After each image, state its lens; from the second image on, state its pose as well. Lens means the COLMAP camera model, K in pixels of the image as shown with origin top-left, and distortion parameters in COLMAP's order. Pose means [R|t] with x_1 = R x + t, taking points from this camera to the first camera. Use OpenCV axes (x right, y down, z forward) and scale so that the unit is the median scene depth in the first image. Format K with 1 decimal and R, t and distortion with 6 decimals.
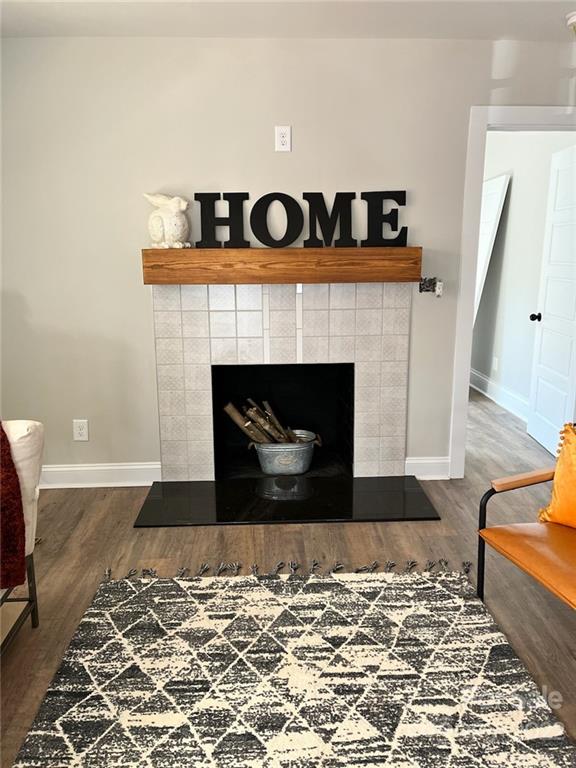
lens RADIAL K [[579.2, 0, 288.0], [0, 579.2, 384.0], [0, 0, 1]] dist [0.026489, -0.000426]
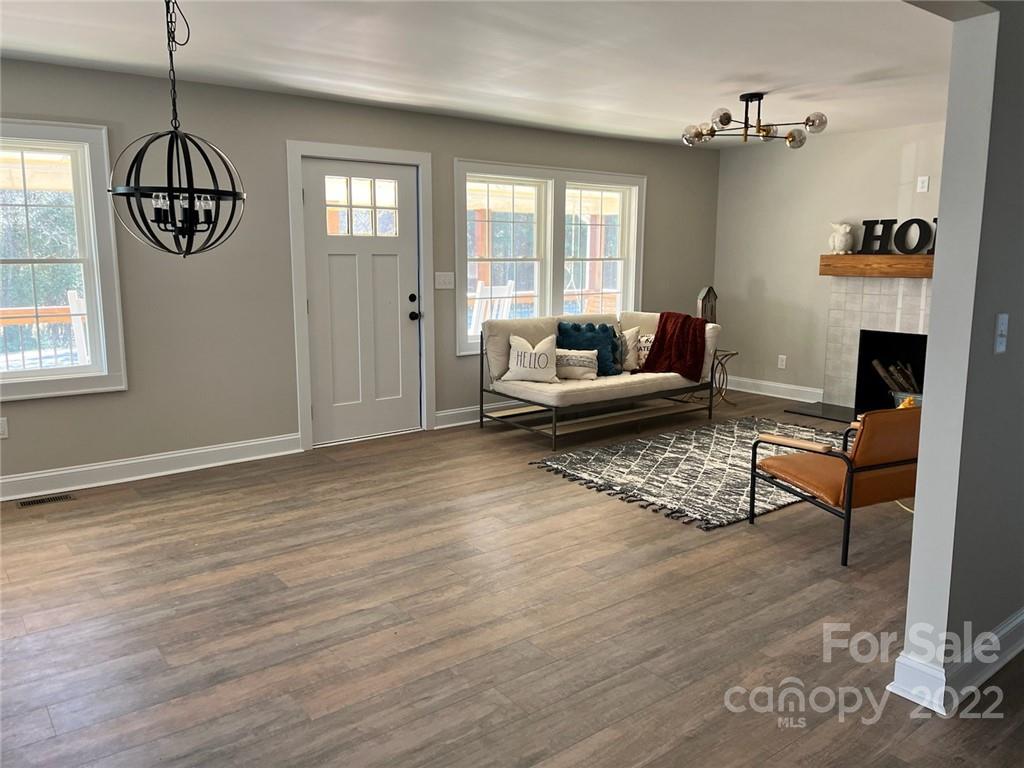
lens RADIAL K [[772.2, 0, 515.8], [0, 772.2, 361.1], [0, 0, 1]] dist [0.026489, -0.000426]
pose [[0.572109, 0.121641, -0.811107, 1.067109], [-0.189832, 0.981726, 0.013332, 0.203659], [0.797907, 0.146347, 0.584745, -0.953112]]
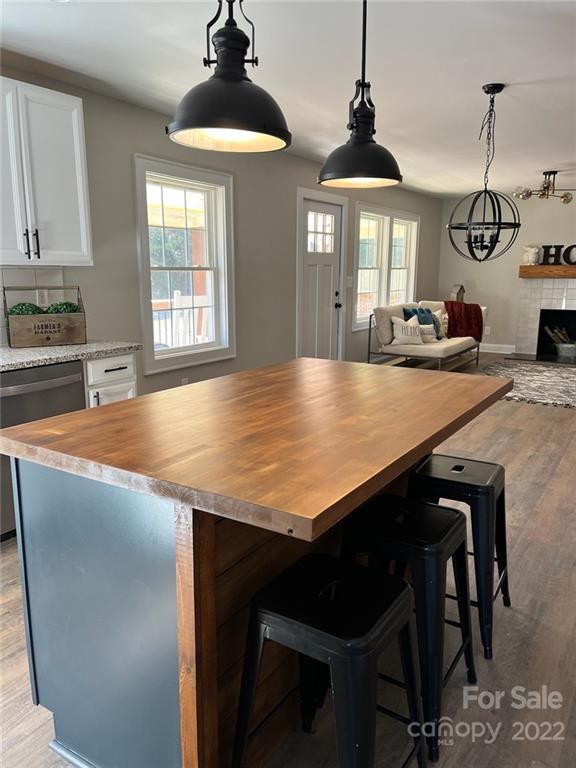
lens RADIAL K [[579.2, 0, 288.0], [0, 579.2, 384.0], [0, 0, 1]] dist [0.026489, -0.000426]
pose [[0.818759, 0.119664, -0.561528, 0.483490], [-0.135811, 0.990648, 0.013087, 0.452033], [0.557843, 0.065546, 0.827354, -1.925585]]
